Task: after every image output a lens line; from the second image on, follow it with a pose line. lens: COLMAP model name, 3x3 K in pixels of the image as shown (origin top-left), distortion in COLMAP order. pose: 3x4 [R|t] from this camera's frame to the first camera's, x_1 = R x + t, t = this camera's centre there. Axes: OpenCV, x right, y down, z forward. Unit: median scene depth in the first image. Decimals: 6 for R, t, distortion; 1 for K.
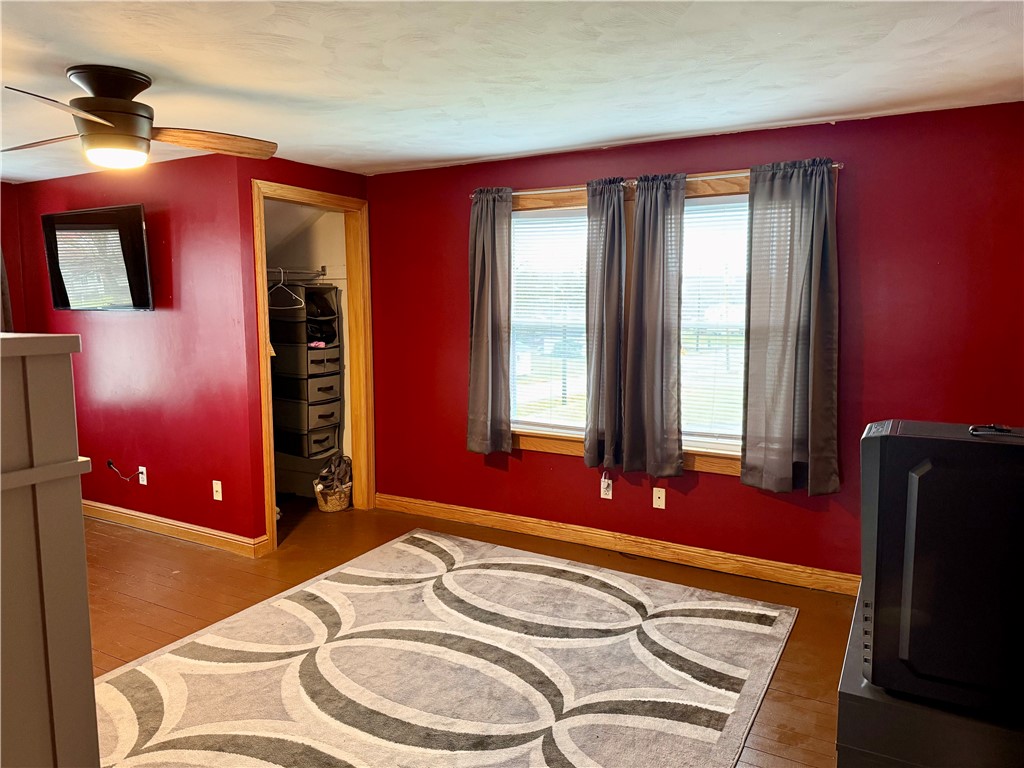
lens RADIAL K [[715.4, 0, 510.8], [0, 715.4, 383.8], [0, 0, 1]] dist [0.023825, -0.033401]
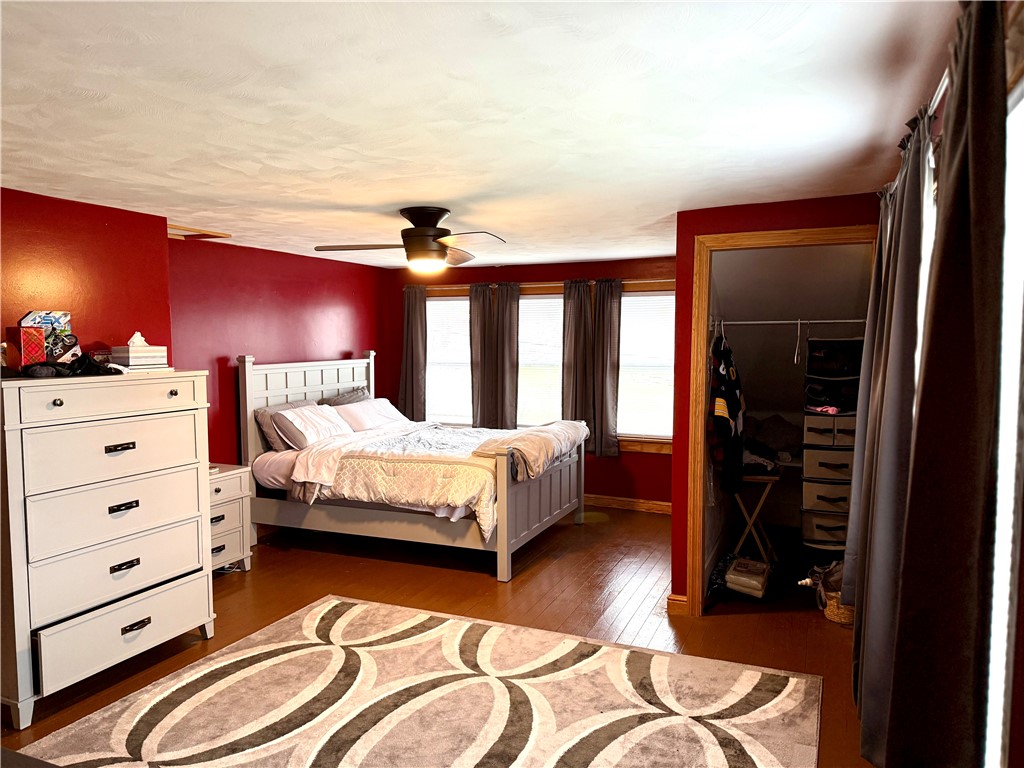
lens RADIAL K [[715.4, 0, 510.6], [0, 715.4, 386.7], [0, 0, 1]] dist [0.023825, -0.033401]
pose [[0.099264, 0.073759, -0.992324, 0.622084], [-0.111437, 0.991800, 0.062573, -0.113542], [0.988802, 0.104370, 0.106669, 0.682450]]
